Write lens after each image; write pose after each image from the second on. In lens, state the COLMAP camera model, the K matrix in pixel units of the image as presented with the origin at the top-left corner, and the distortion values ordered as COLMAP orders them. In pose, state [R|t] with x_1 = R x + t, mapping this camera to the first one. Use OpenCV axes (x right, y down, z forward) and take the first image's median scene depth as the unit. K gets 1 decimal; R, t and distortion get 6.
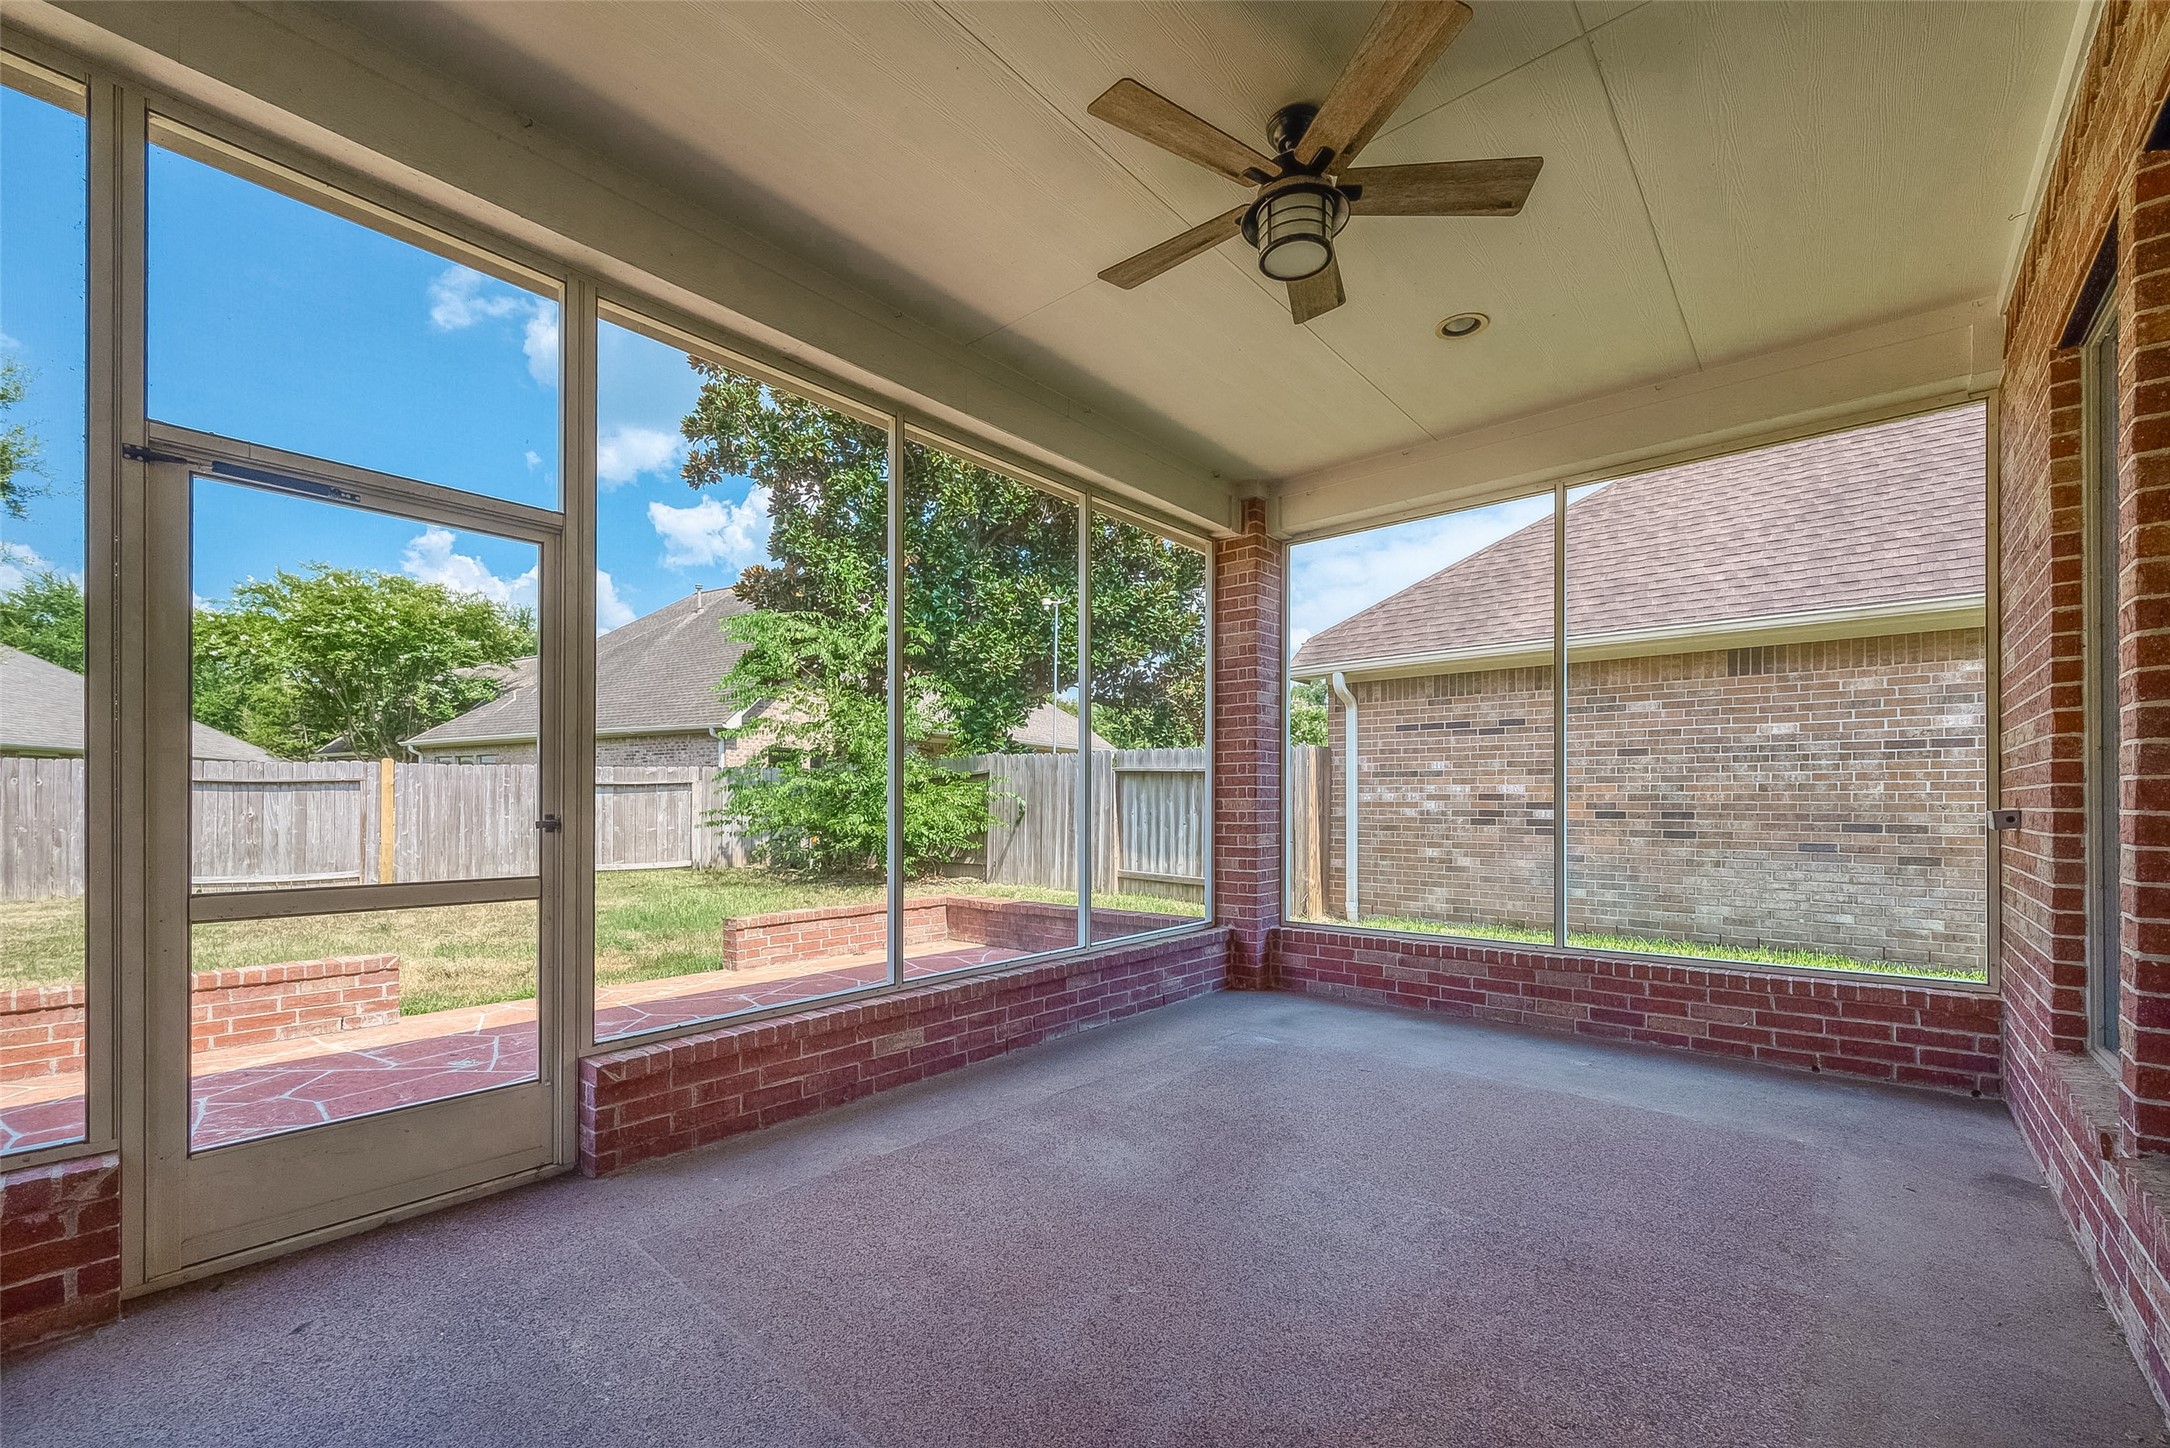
lens RADIAL K [[873.6, 0, 1102.2], [0, 873.6, 798.9], [0, 0, 1]] dist [-0.000903, 0.001843]
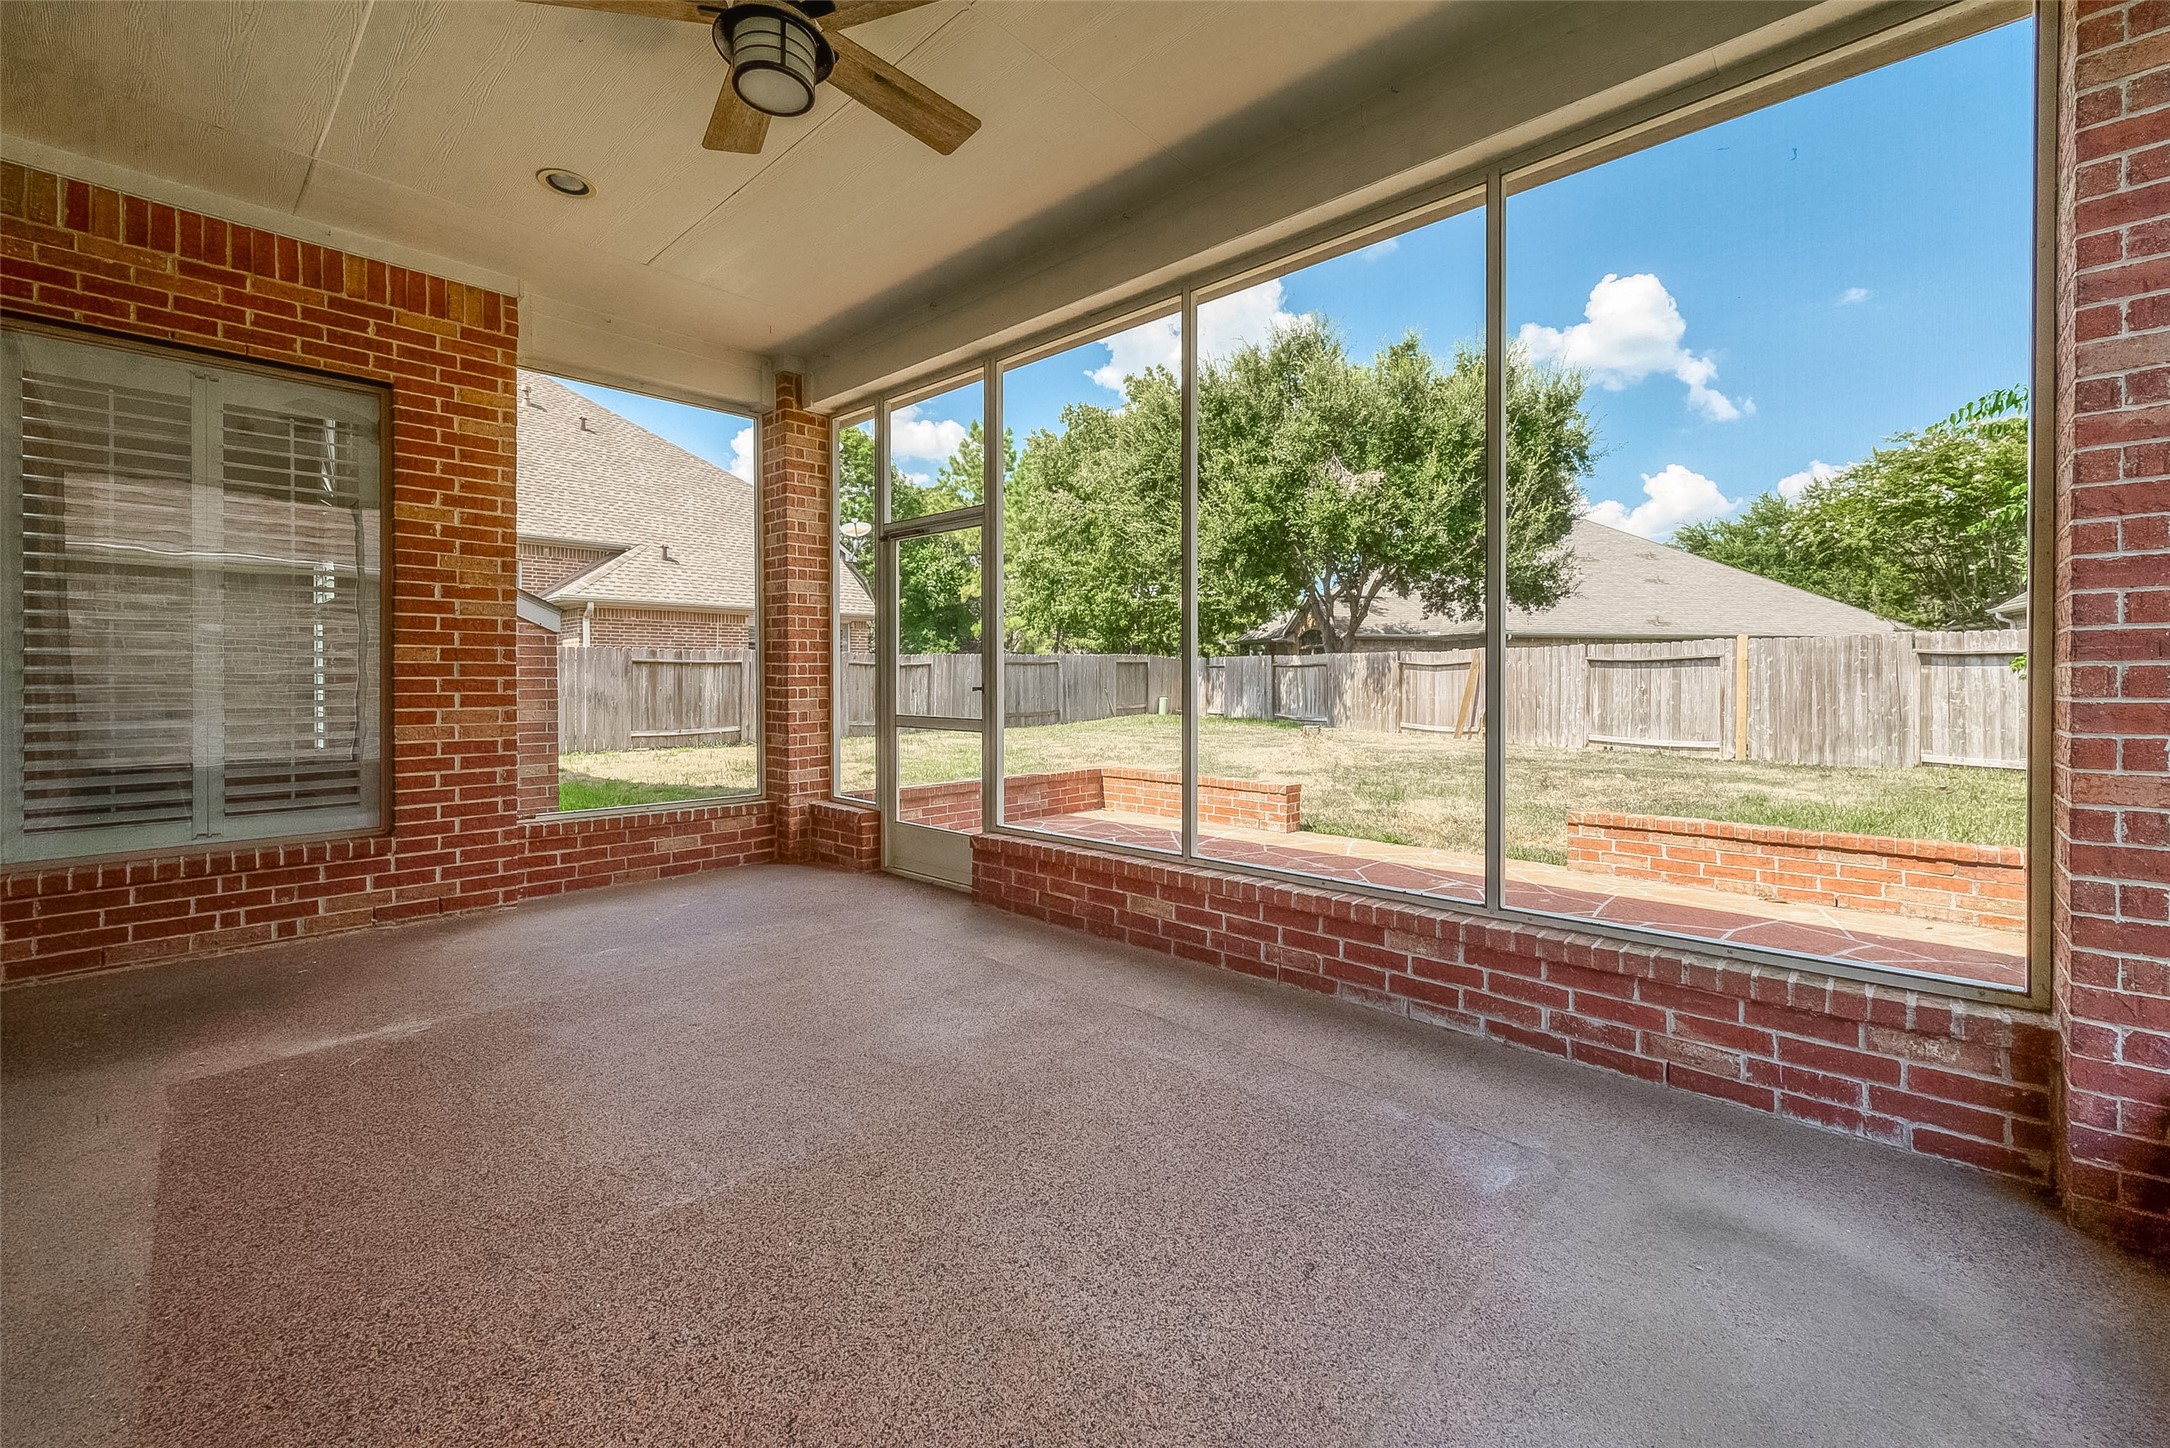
lens RADIAL K [[873.6, 0, 1104.3], [0, 873.6, 682.0], [0, 0, 1]] dist [-0.000903, 0.001843]
pose [[-0.028761, 0.004416, -0.999577, 0.246133], [0.004585, 0.999980, 0.004286, 0.001670], [0.999576, -0.004459, -0.028781, 0.296962]]
